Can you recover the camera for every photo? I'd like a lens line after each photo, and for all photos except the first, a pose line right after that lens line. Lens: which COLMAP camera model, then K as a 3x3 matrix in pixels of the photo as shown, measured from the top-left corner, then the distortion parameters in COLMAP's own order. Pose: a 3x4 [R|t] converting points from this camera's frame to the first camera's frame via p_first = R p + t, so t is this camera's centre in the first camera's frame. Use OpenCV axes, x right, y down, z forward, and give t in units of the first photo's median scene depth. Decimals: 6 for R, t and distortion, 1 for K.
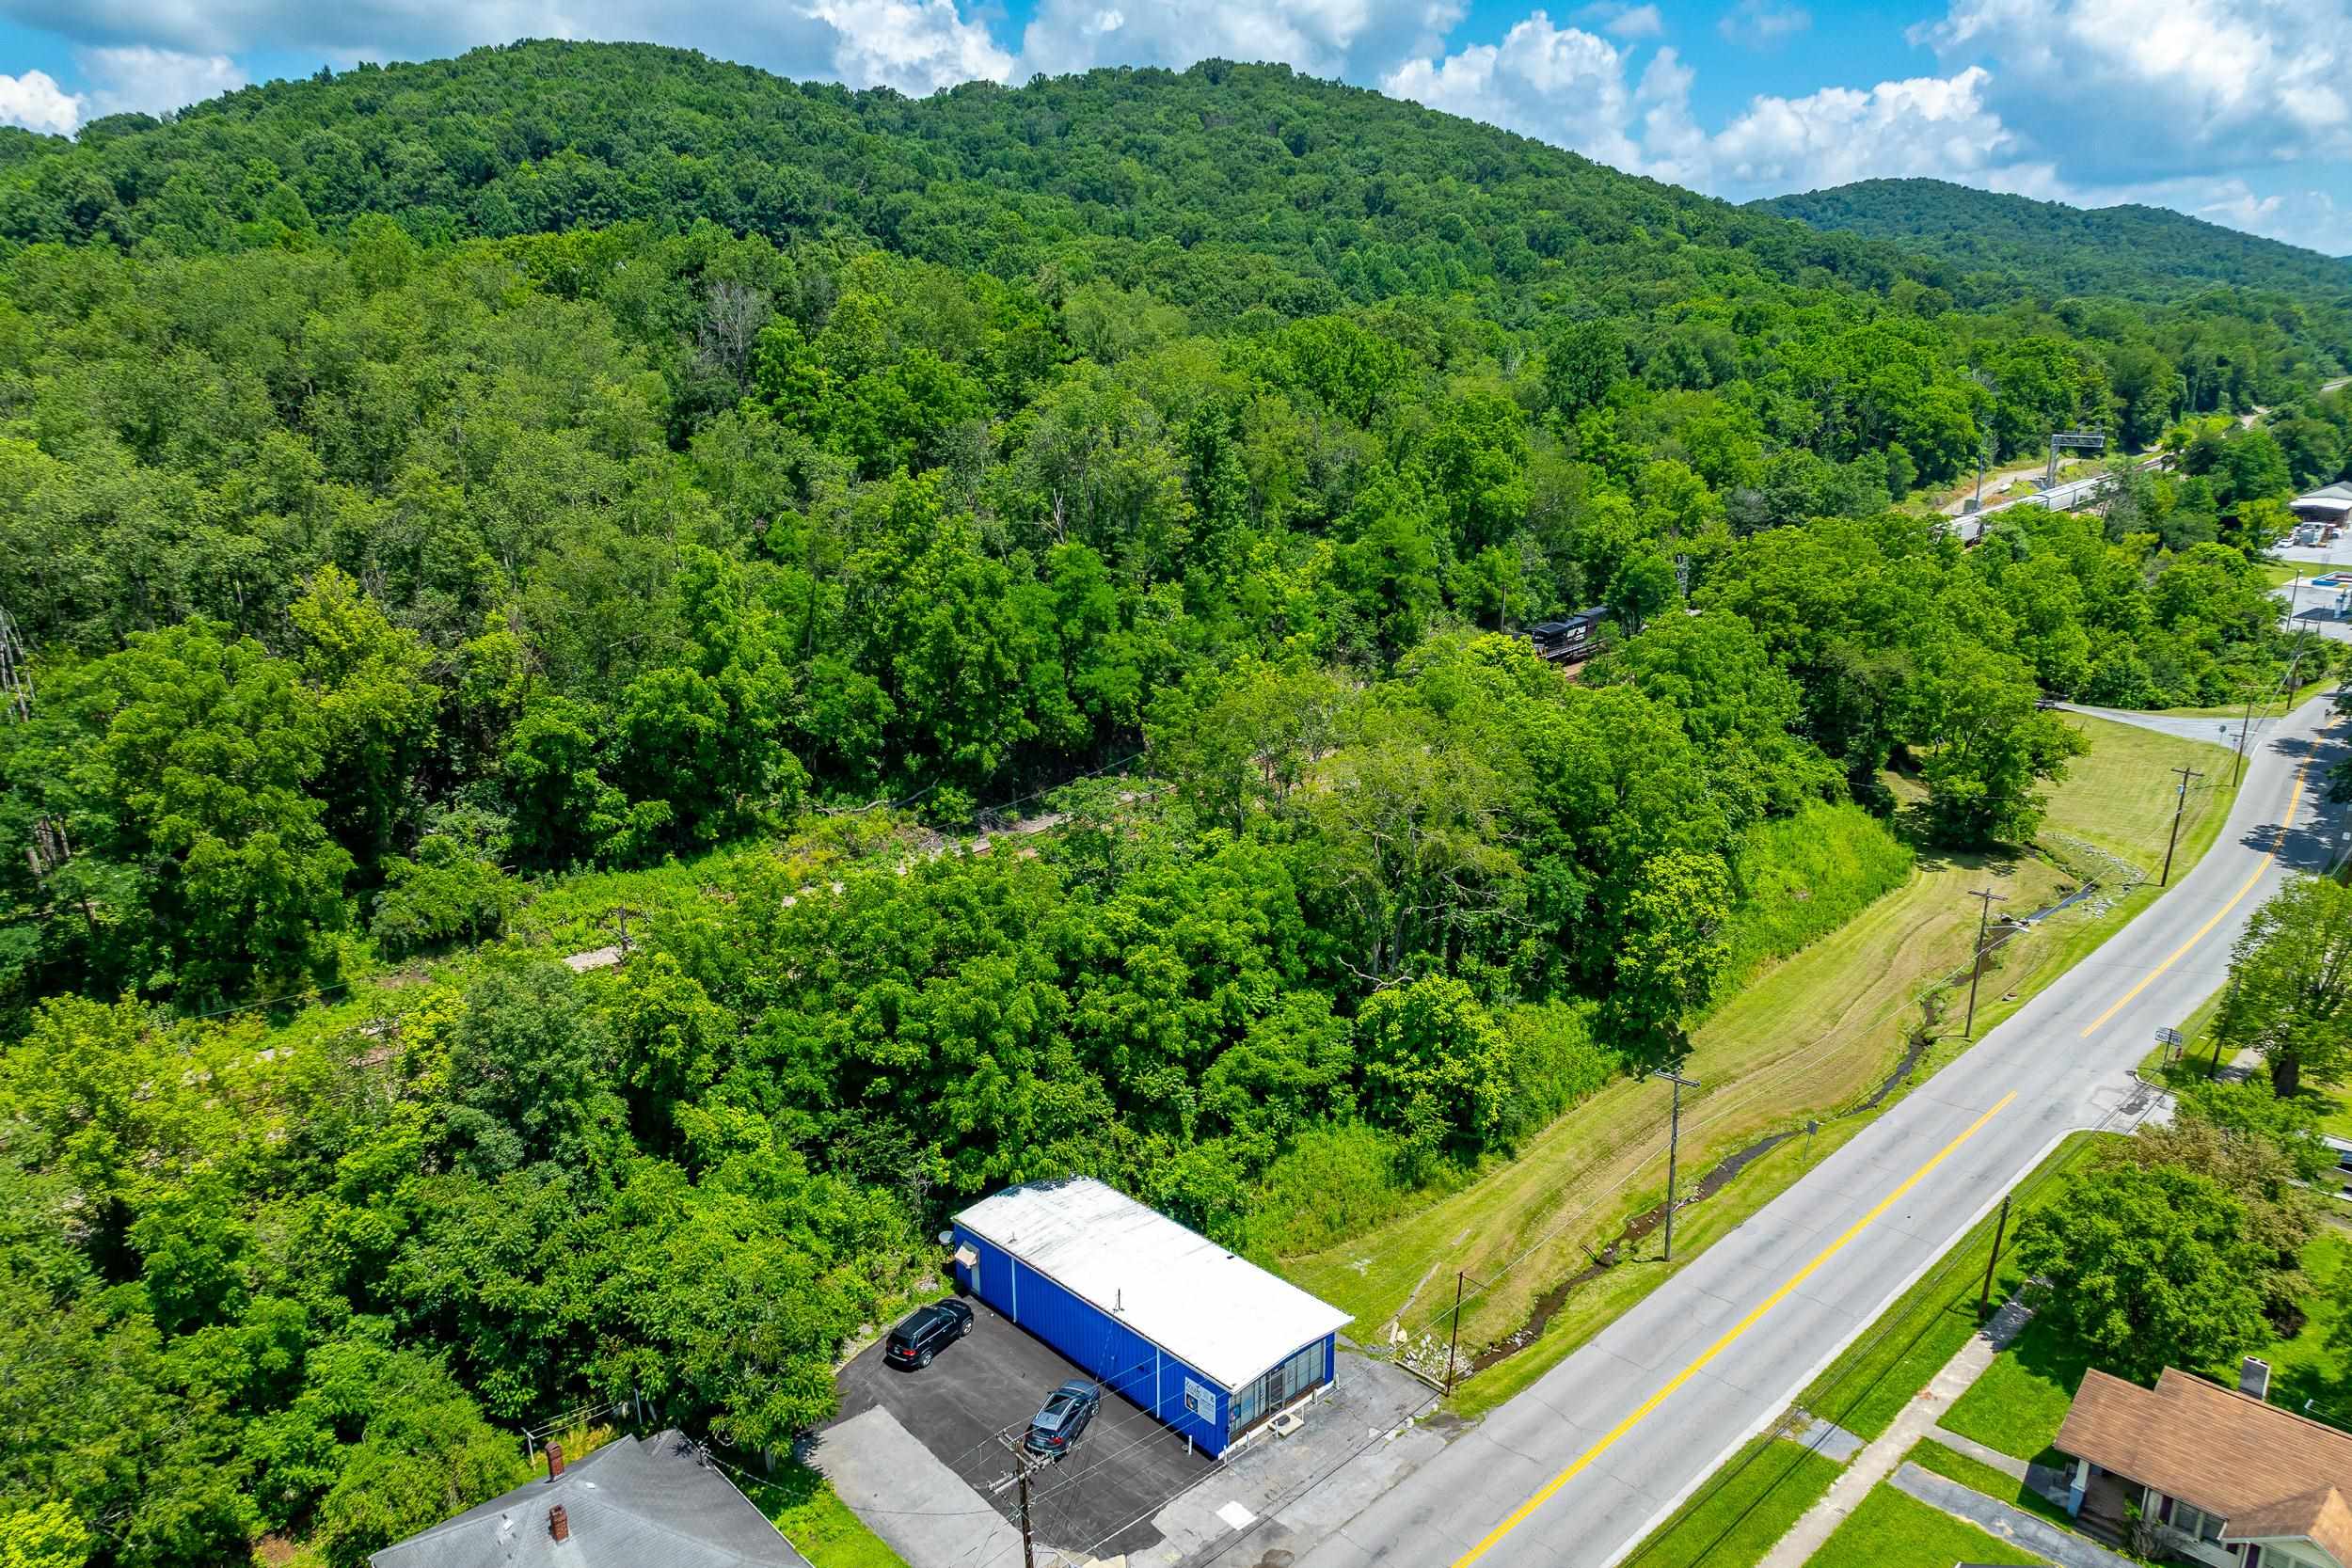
lens RADIAL K [[1660.7, 0, 1179.3], [0, 1660.7, 827.9], [0, 0, 1]] dist [-0.029249, 0.020820]
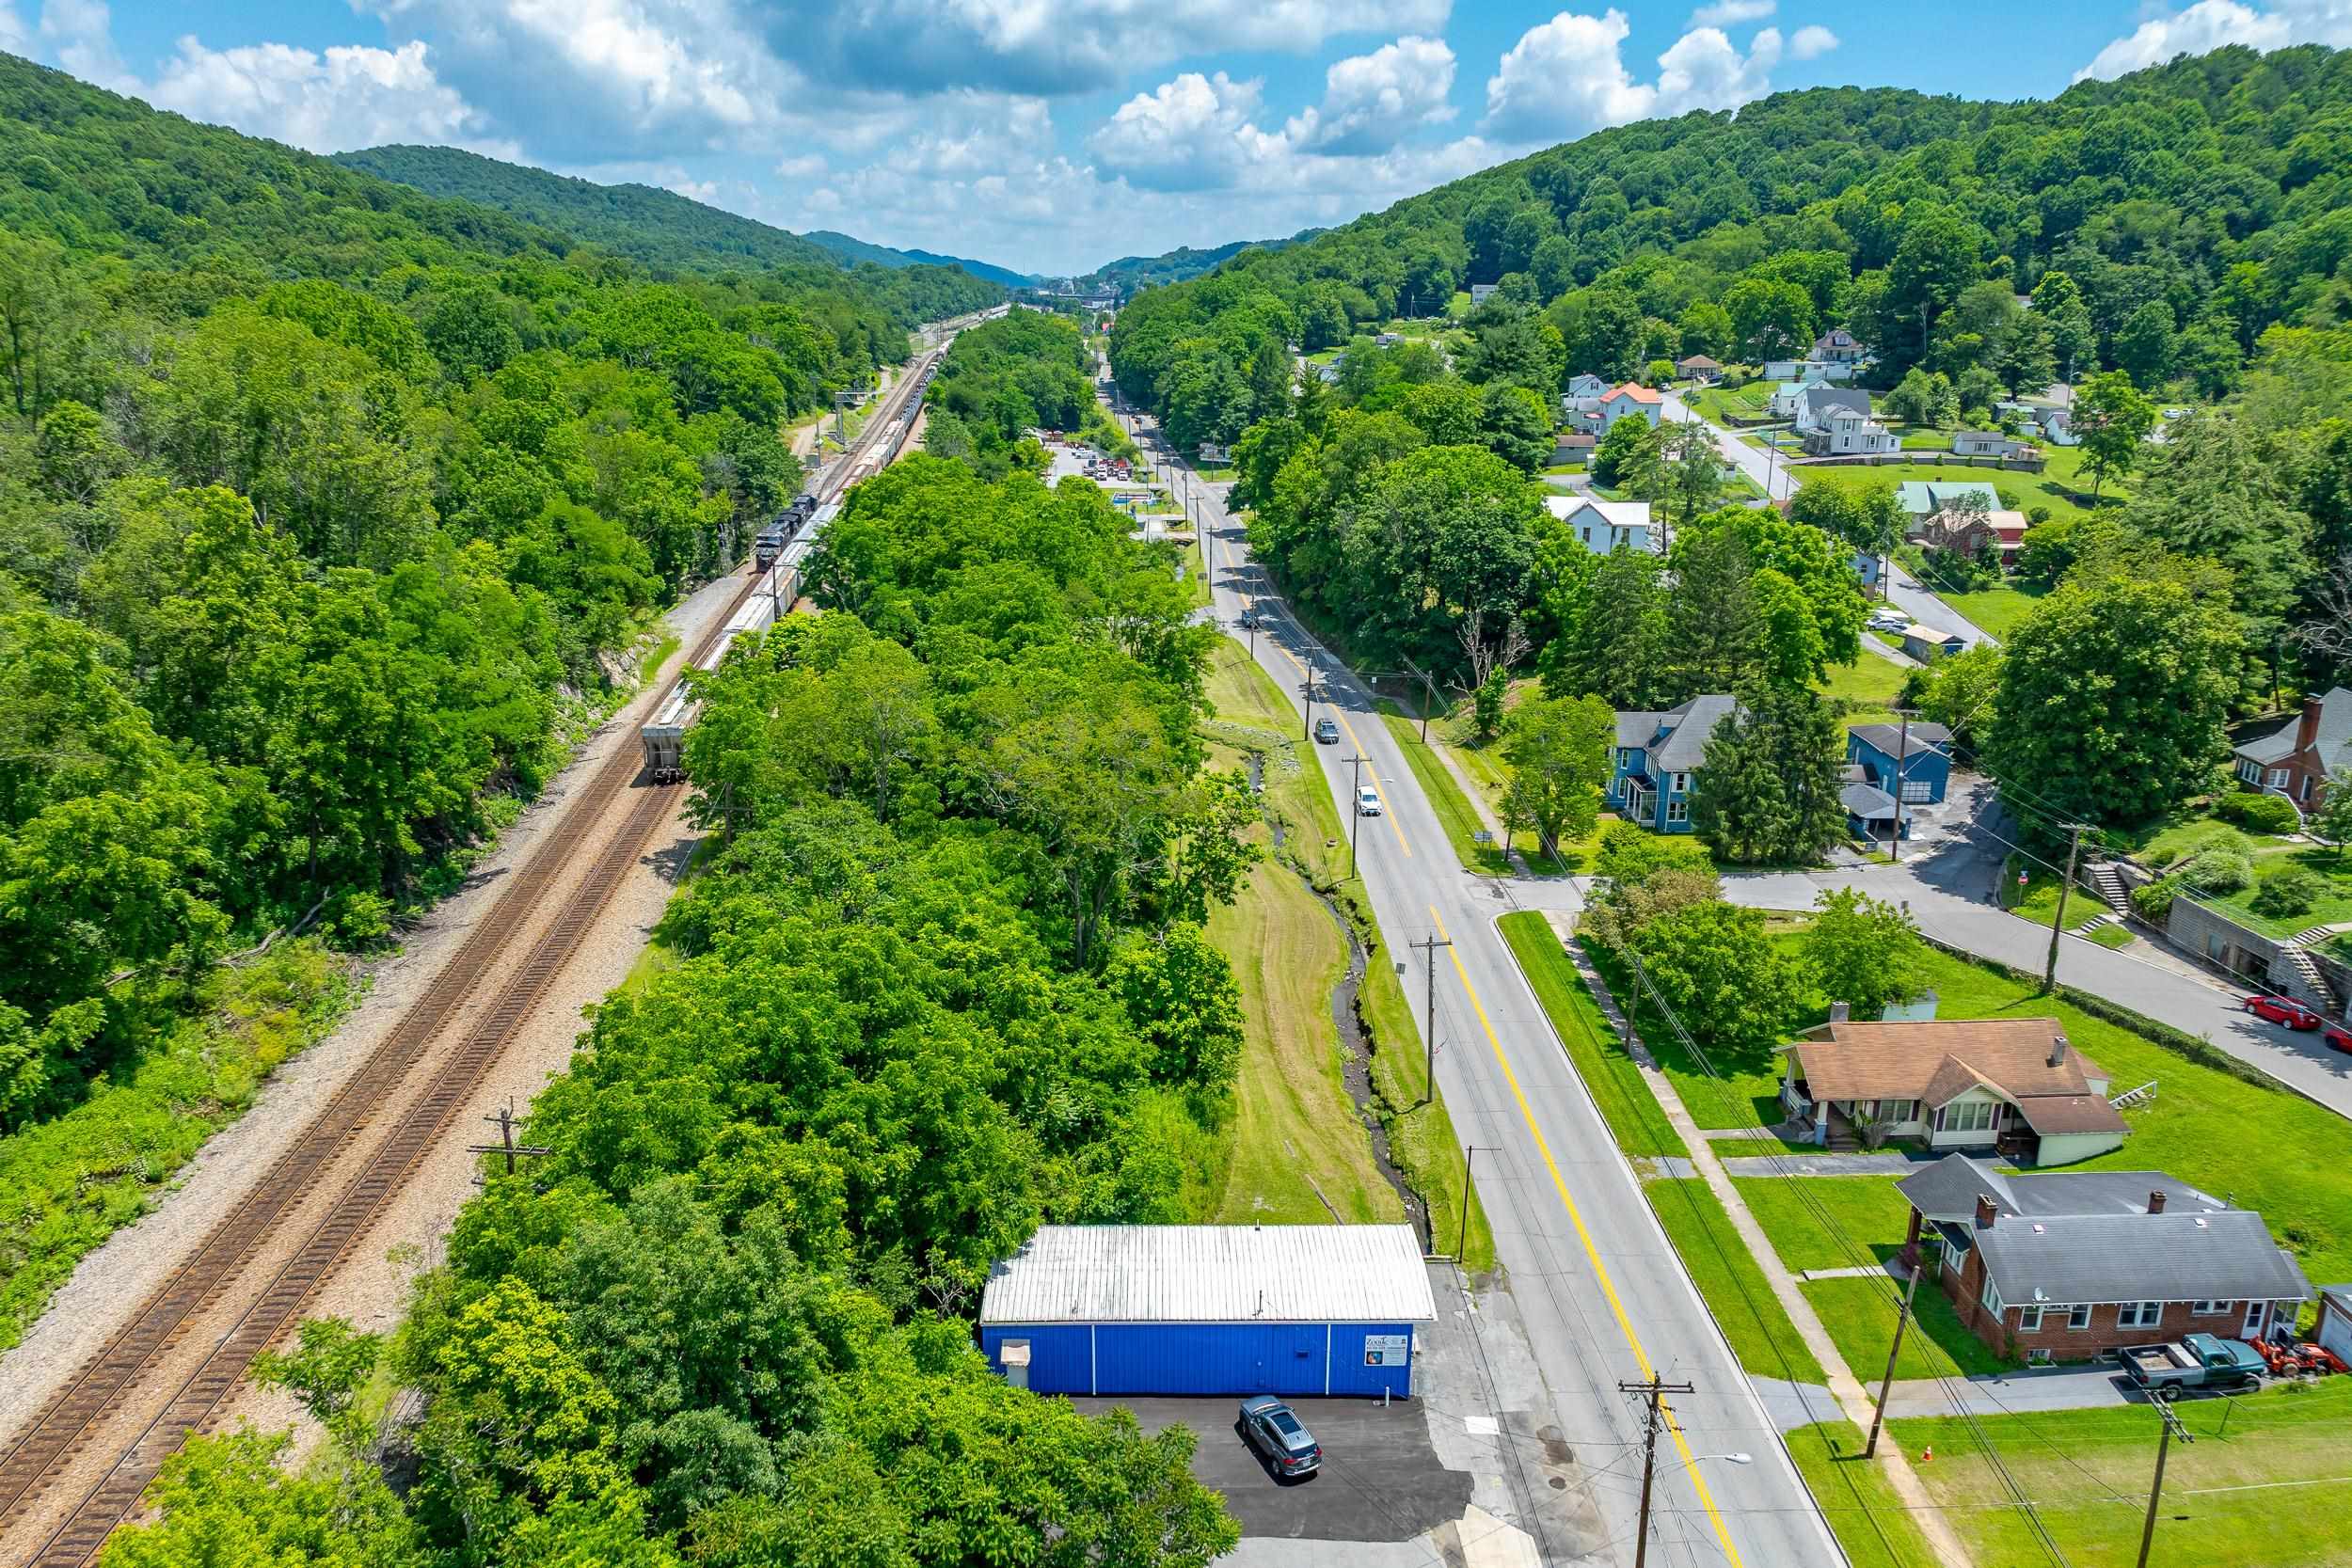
lens RADIAL K [[1660.7, 0, 1180.2], [0, 1660.7, 789.9], [0, 0, 1]] dist [-0.029249, 0.020820]
pose [[0.682559, -0.201090, 0.702621, -0.555397], [0.203554, 0.975666, 0.081493, -0.076338], [-0.701911, 0.087397, 0.706882, 0.261947]]
